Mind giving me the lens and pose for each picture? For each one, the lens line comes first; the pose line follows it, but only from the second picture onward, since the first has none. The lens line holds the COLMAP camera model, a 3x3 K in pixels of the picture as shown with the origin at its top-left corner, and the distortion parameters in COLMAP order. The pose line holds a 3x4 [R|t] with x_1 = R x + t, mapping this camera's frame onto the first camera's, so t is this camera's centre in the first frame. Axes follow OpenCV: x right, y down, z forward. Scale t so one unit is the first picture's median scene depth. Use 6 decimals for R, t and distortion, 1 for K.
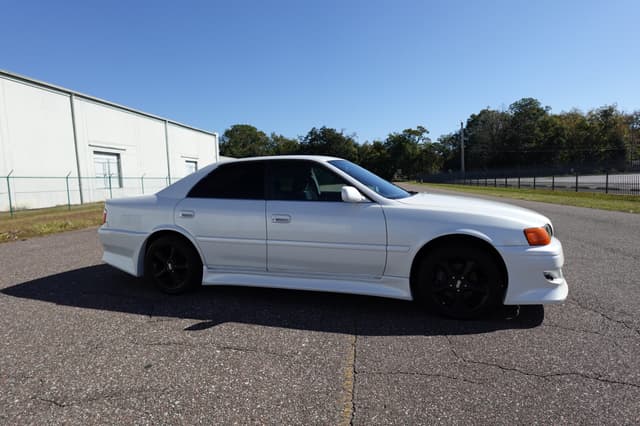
lens RADIAL K [[359.4, 0, 320.4], [0, 359.4, 213.9], [0, 0, 1]] dist [-0.002460, 0.003532]
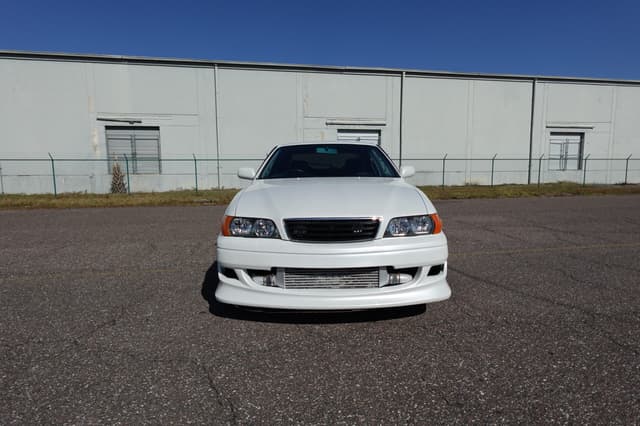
lens RADIAL K [[359.4, 0, 322.1], [0, 359.4, 213.9], [0, 0, 1]] dist [-0.002460, 0.003532]
pose [[0.304454, 0.139114, -0.942314, 0.159380], [-0.090581, 0.989023, 0.116744, -0.009737], [0.948210, 0.049813, 0.313713, 0.097401]]
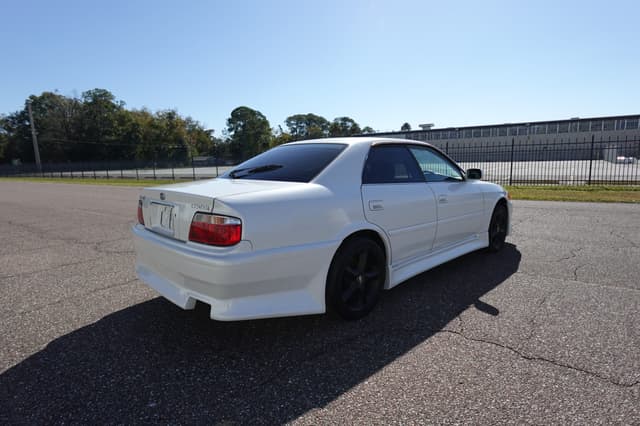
lens RADIAL K [[359.4, 0, 317.0], [0, 359.4, 218.7], [0, 0, 1]] dist [-0.002460, 0.003532]
pose [[0.473577, -0.116427, 0.873024, -0.149803], [0.088660, 0.992491, 0.084265, -0.006296], [-0.876279, 0.037496, 0.480343, 0.100132]]
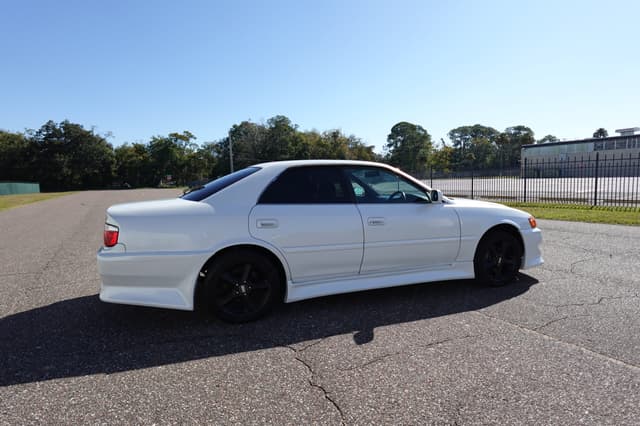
lens RADIAL K [[359.4, 0, 318.5], [0, 359.4, 214.6], [0, 0, 1]] dist [-0.002460, 0.003532]
pose [[0.802755, -0.044549, 0.594643, -0.105429], [0.053830, 0.998548, 0.002140, -0.002104], [-0.593875, 0.030292, 0.803987, 0.032269]]
